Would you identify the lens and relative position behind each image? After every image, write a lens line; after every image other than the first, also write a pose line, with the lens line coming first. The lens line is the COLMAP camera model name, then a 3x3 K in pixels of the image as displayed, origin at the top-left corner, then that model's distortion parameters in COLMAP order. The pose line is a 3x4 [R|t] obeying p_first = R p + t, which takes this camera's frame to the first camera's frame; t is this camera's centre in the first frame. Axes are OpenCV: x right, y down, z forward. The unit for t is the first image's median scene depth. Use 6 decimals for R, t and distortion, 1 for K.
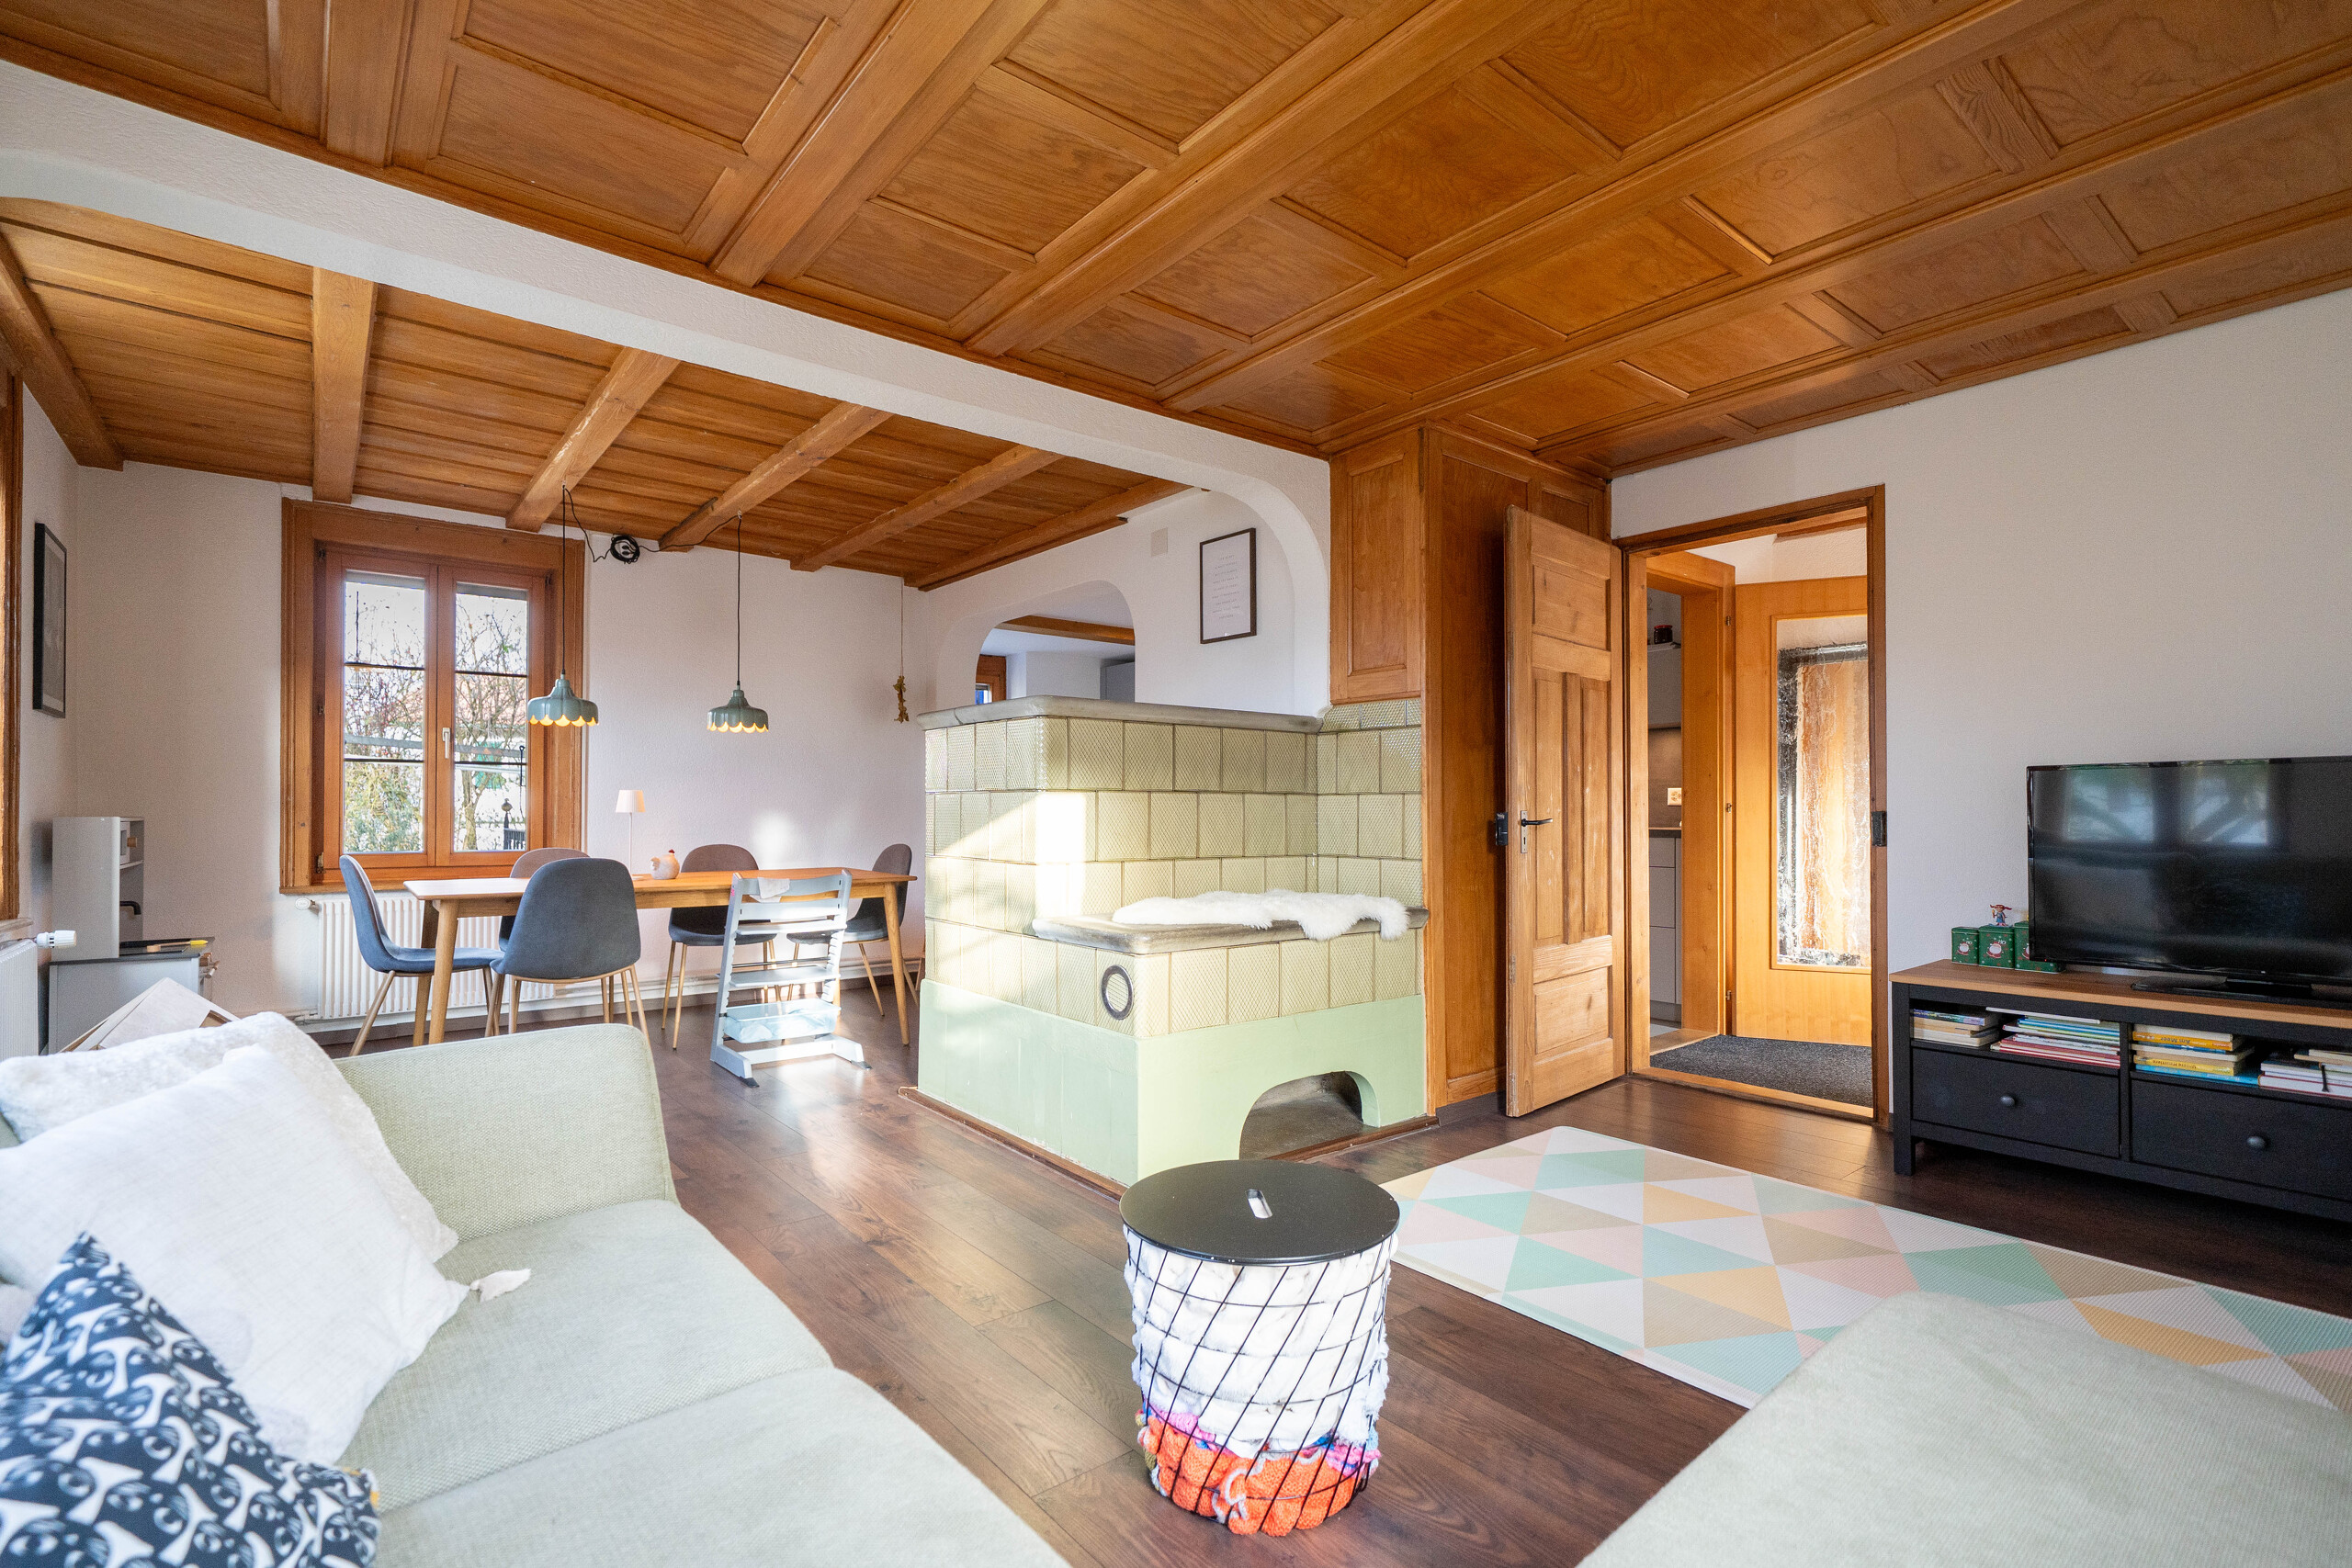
lens RADIAL K [[1086.6, 0, 1177.8], [0, 1086.6, 808.7], [0, 0, 1]] dist [0.002605, 0.000034]
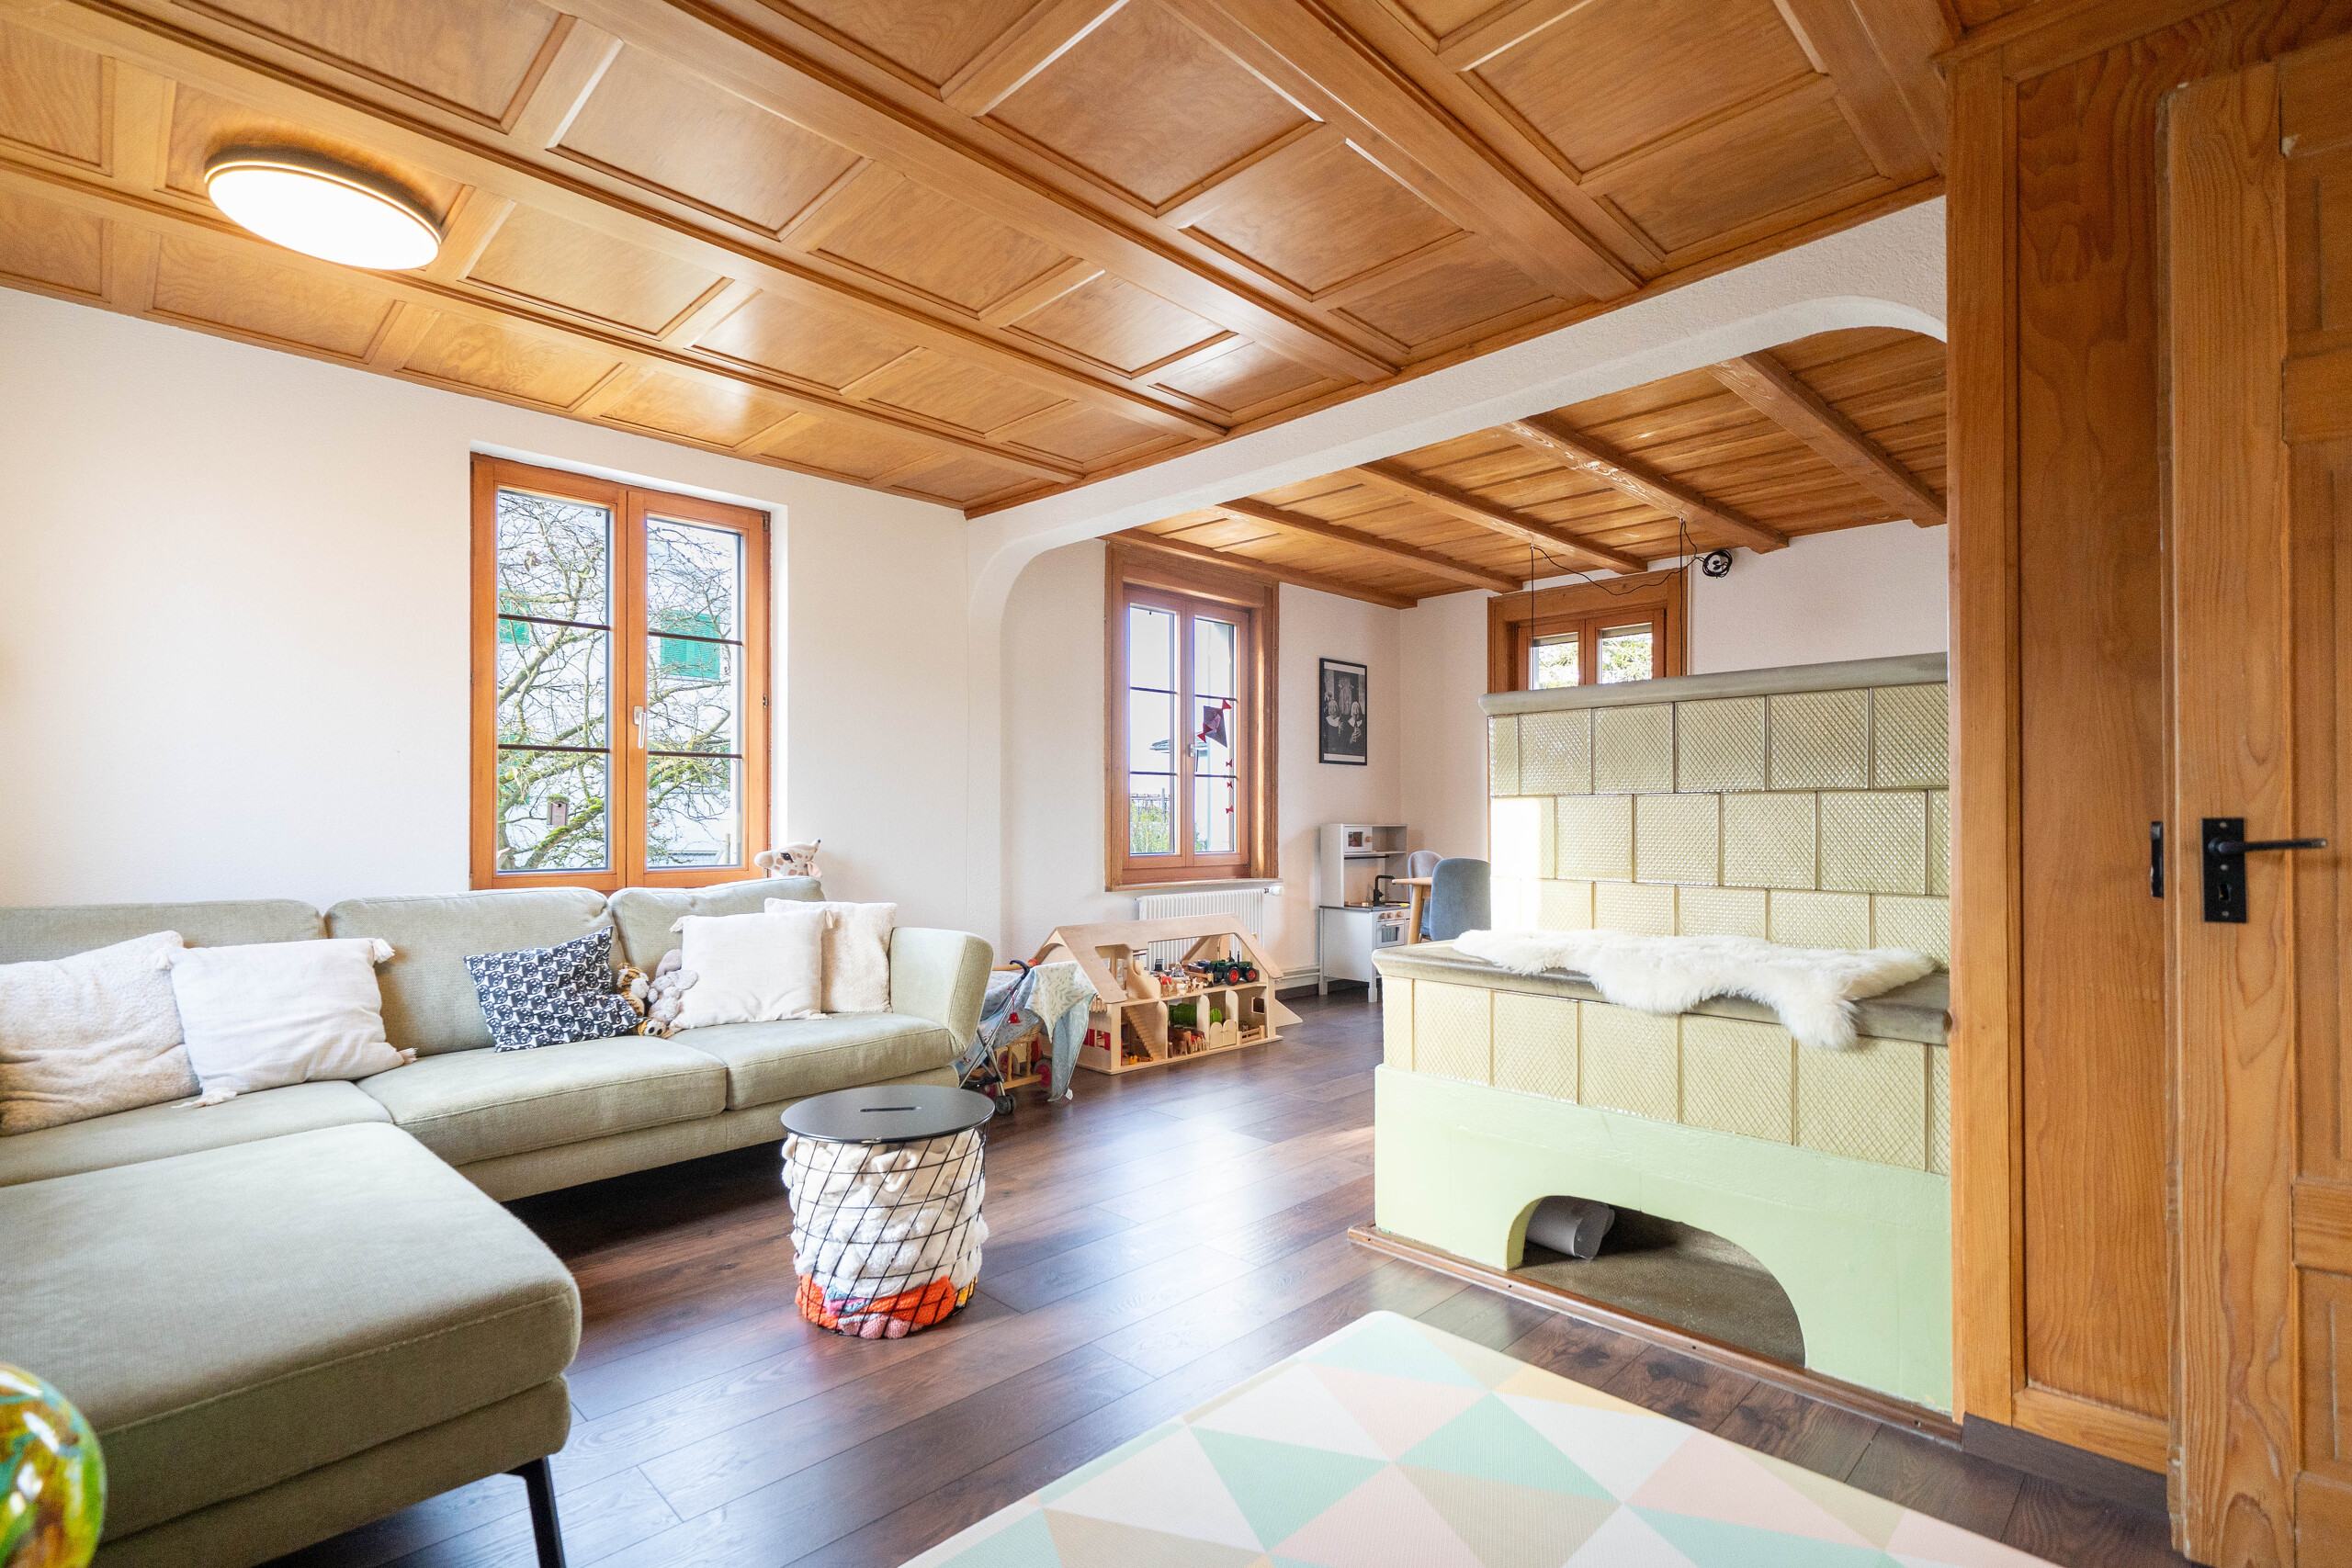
lens RADIAL K [[1086.6, 0, 1177.8], [0, 1086.6, 808.7], [0, 0, 1]] dist [0.002605, 0.000034]
pose [[0.100359, -0.010026, -0.994901, 0.699744], [0.005375, 0.999940, -0.009535, 0.000974], [0.994937, -0.004391, 0.100407, 0.587979]]
